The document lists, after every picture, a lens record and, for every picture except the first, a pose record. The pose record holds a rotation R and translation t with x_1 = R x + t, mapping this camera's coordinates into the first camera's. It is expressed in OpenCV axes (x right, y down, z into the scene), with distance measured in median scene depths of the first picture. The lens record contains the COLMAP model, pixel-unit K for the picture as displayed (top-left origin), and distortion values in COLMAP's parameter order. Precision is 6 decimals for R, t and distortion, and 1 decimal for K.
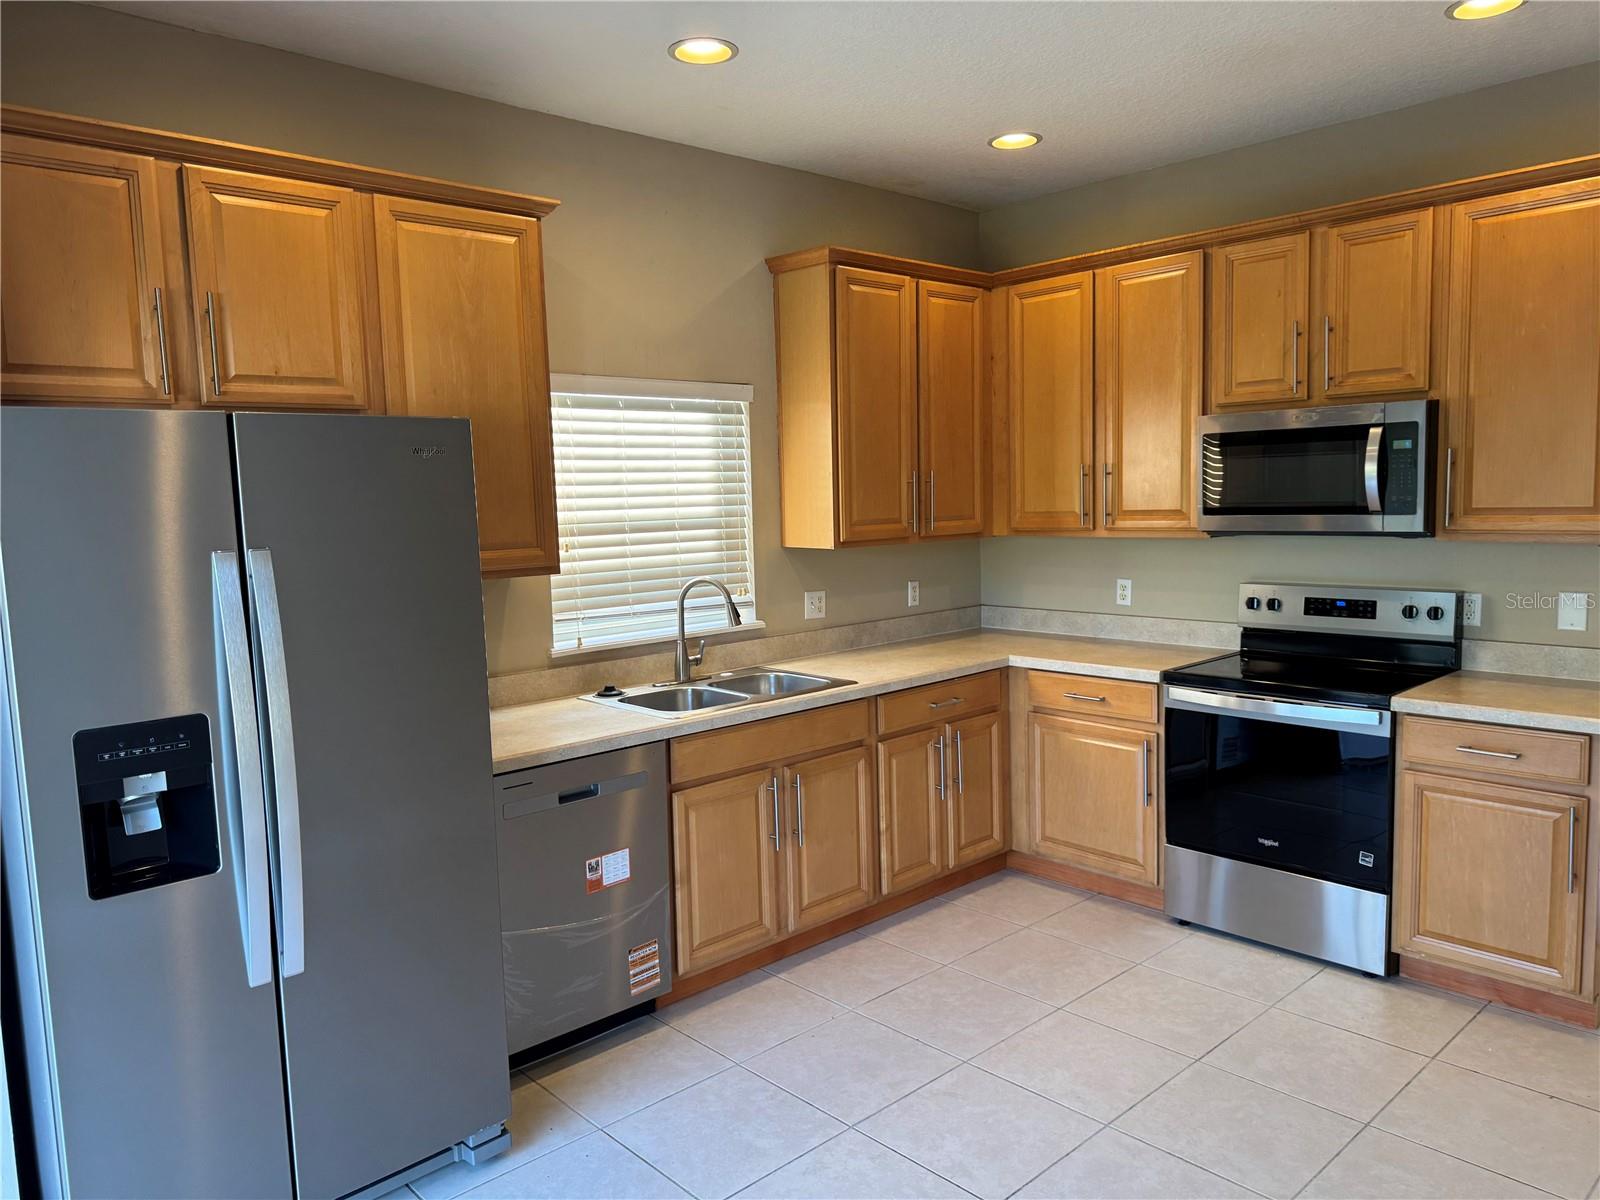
lens RADIAL K [[1083.3, 0, 798.2], [0, 1083.3, 611.1], [0, 0, 1]] dist [0.023157, -0.000774]
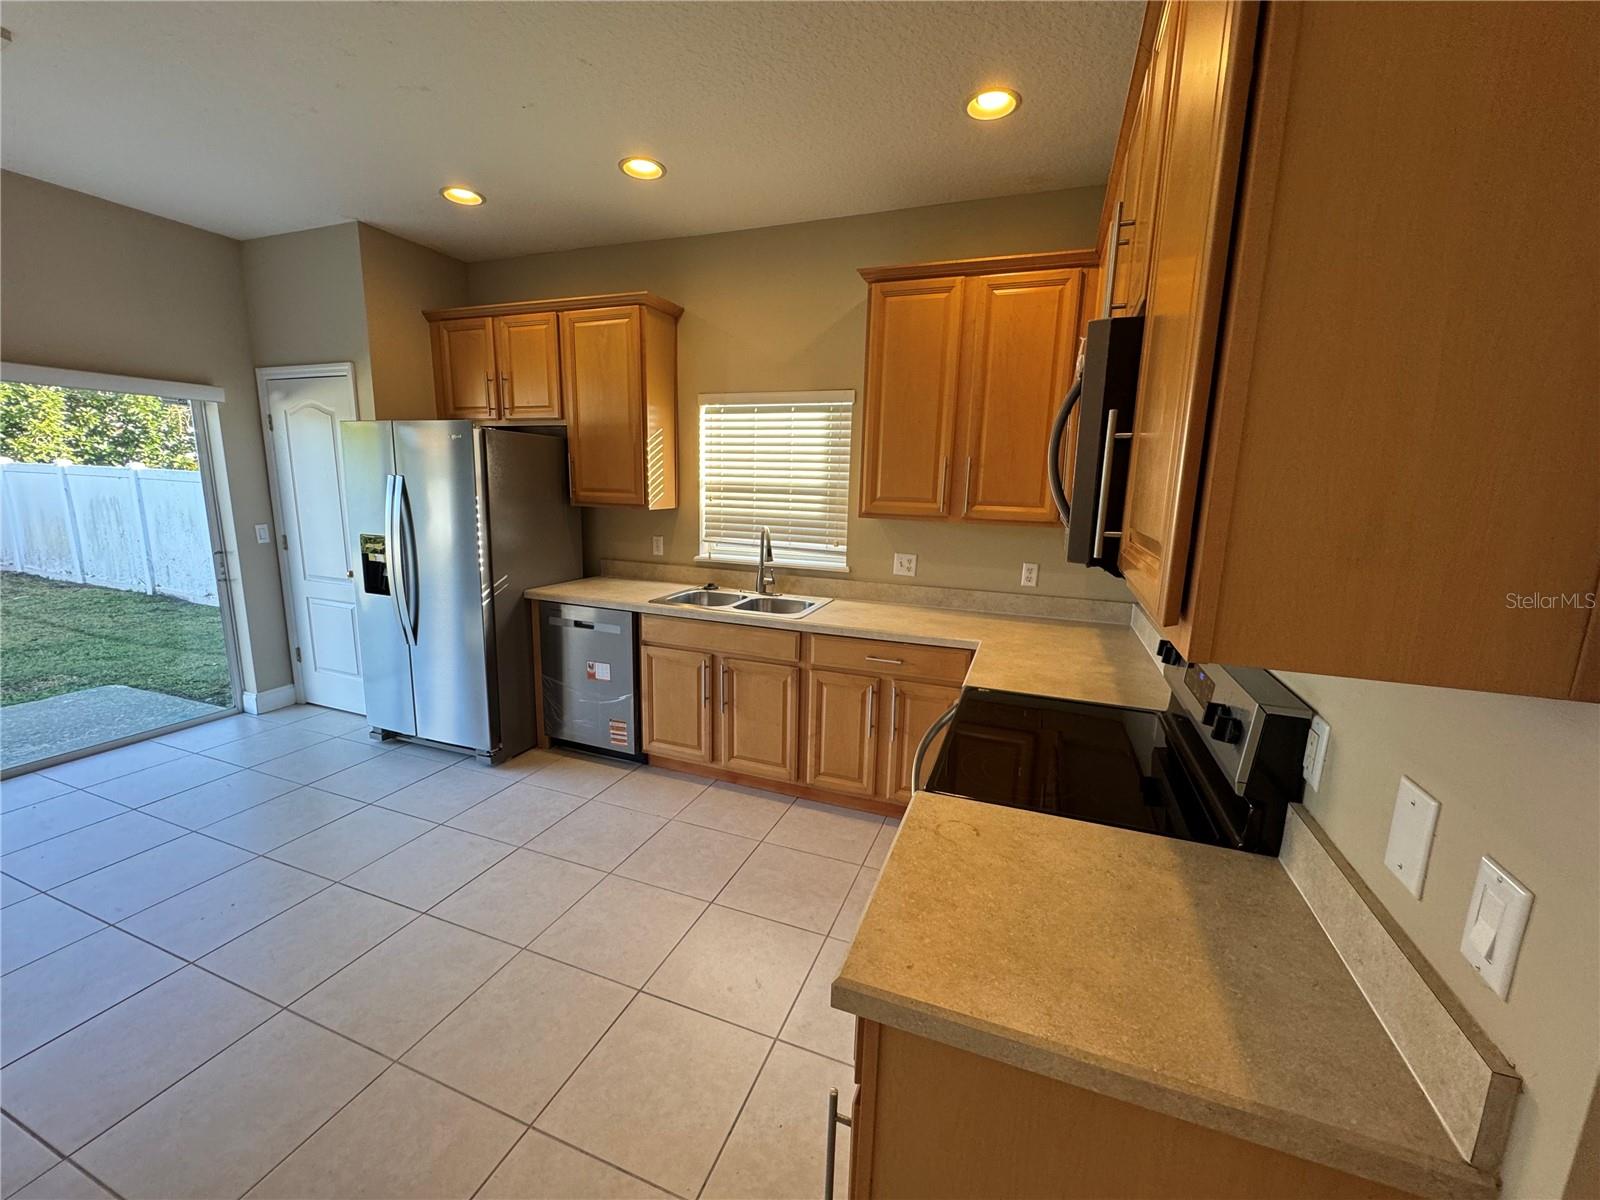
lens RADIAL K [[644.1, 0, 800.0], [0, 644.1, 600.0], [0, 0, 1]] dist [-0.001789, -0.000215]
pose [[0.451411, 0.213723, -0.866343, 0.721443], [-0.134493, 0.976097, 0.170721, -0.089691], [0.882122, 0.039452, 0.469365, 0.629926]]
